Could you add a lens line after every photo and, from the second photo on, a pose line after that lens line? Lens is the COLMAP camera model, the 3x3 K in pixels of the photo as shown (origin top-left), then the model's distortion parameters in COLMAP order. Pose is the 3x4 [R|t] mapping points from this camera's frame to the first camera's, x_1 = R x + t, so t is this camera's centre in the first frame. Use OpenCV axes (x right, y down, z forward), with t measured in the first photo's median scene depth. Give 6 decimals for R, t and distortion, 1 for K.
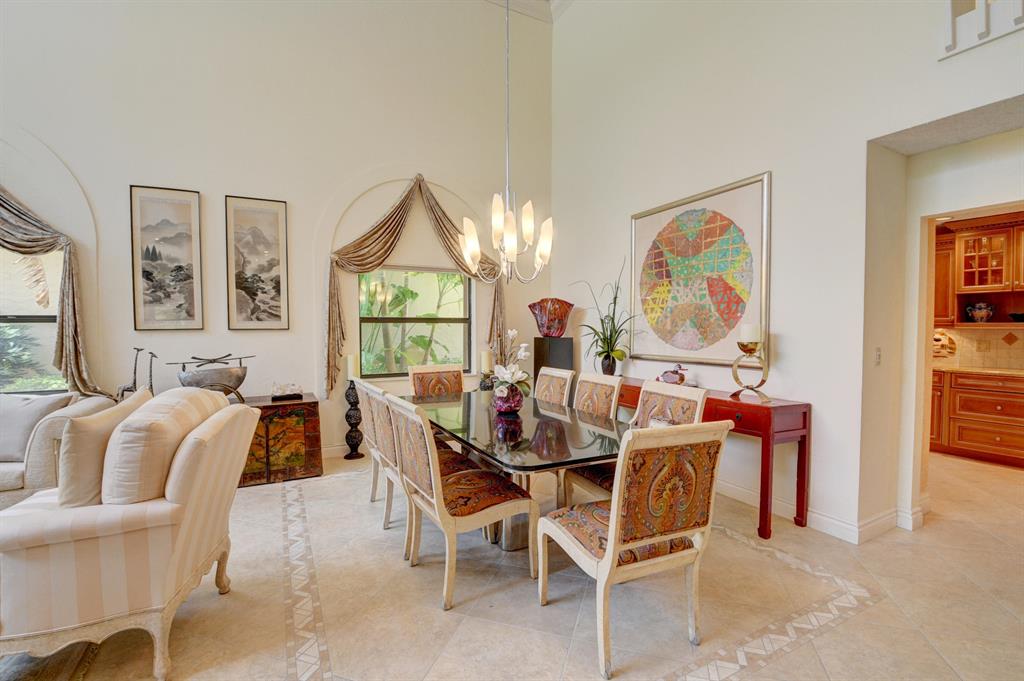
lens RADIAL K [[454.0, 0, 510.2], [0, 454.0, 344.8], [0, 0, 1]] dist [-0.005048, -0.008368]
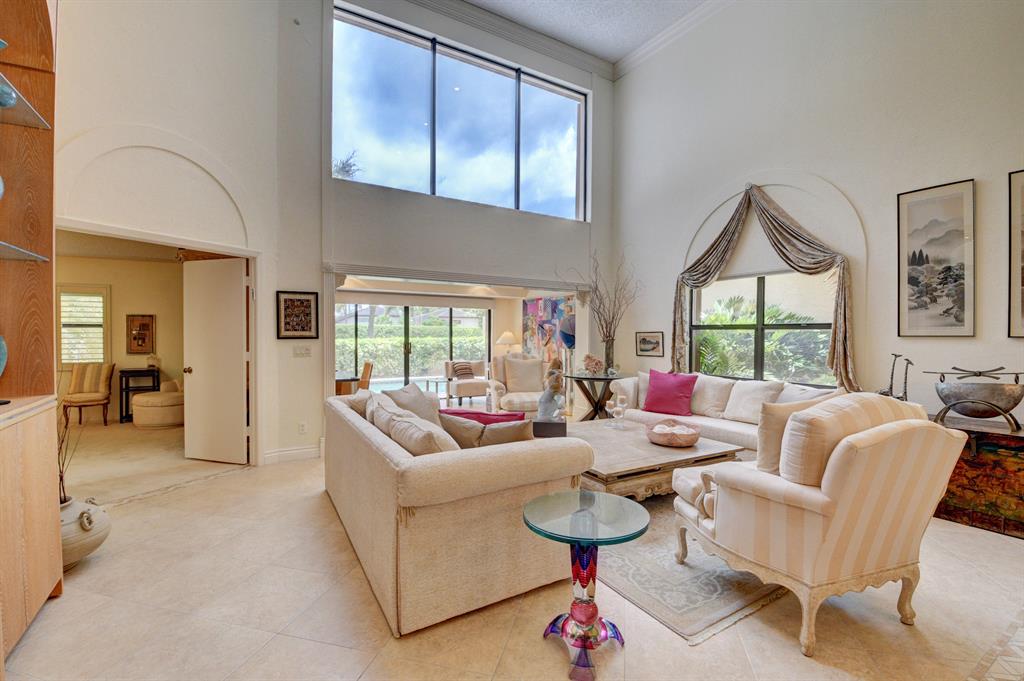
lens RADIAL K [[454.0, 0, 515.1], [0, 454.0, 338.9], [0, 0, 1]] dist [-0.005048, -0.008368]
pose [[0.097152, 0.018013, -0.995107, 0.096185], [-0.043906, 0.998940, 0.013795, -0.003080], [0.994301, 0.042351, 0.097840, 0.049889]]
